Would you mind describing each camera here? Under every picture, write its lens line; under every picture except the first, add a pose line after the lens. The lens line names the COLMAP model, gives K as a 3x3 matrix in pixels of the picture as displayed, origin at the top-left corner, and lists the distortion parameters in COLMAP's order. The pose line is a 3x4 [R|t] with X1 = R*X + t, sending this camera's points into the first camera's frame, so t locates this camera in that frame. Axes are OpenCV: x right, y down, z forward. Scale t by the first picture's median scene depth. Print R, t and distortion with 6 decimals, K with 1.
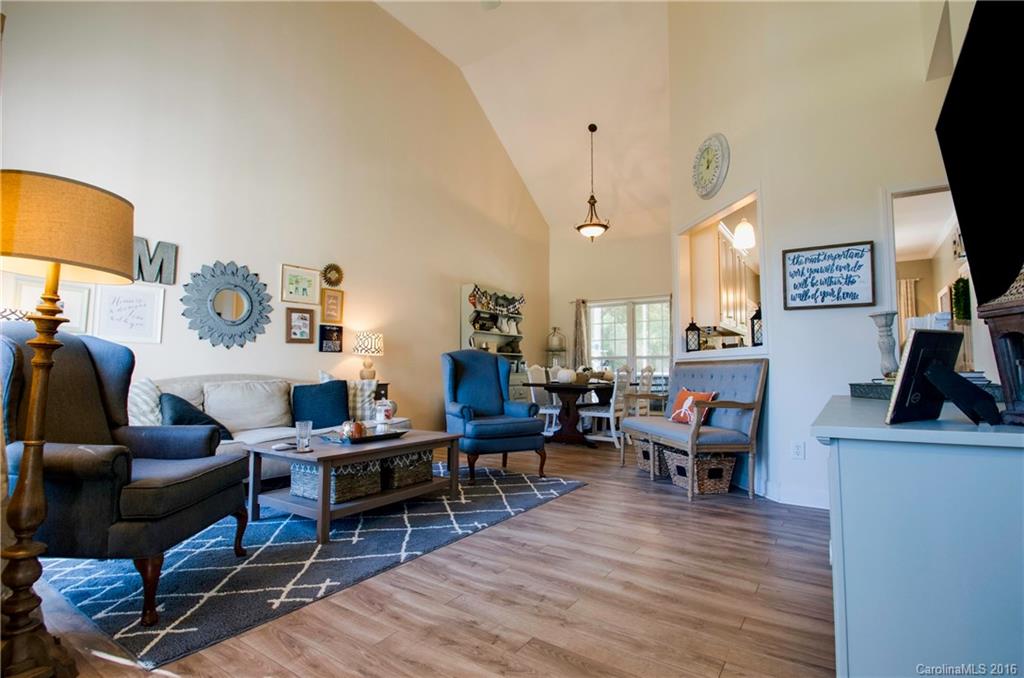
lens RADIAL K [[491.3, 0, 512.0], [0, 491.3, 339.0], [0, 0, 1]] dist [-0.000017, -0.000004]
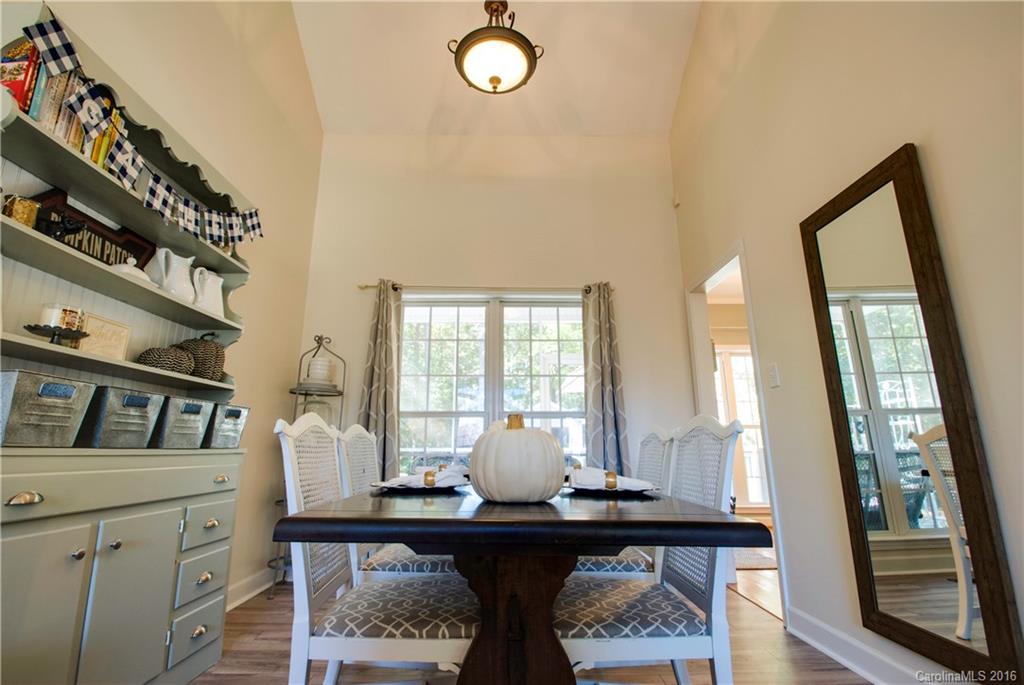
lens RADIAL K [[465.2, 0, 494.5], [0, 465.2, 342.7], [0, 0, 1]] dist [-0.001369, -0.000198]
pose [[0.833033, 0.123800, 0.539194, -0.002949], [-0.038961, 0.985348, -0.166045, 0.045870], [-0.551850, 0.117313, 0.825651, 0.659684]]
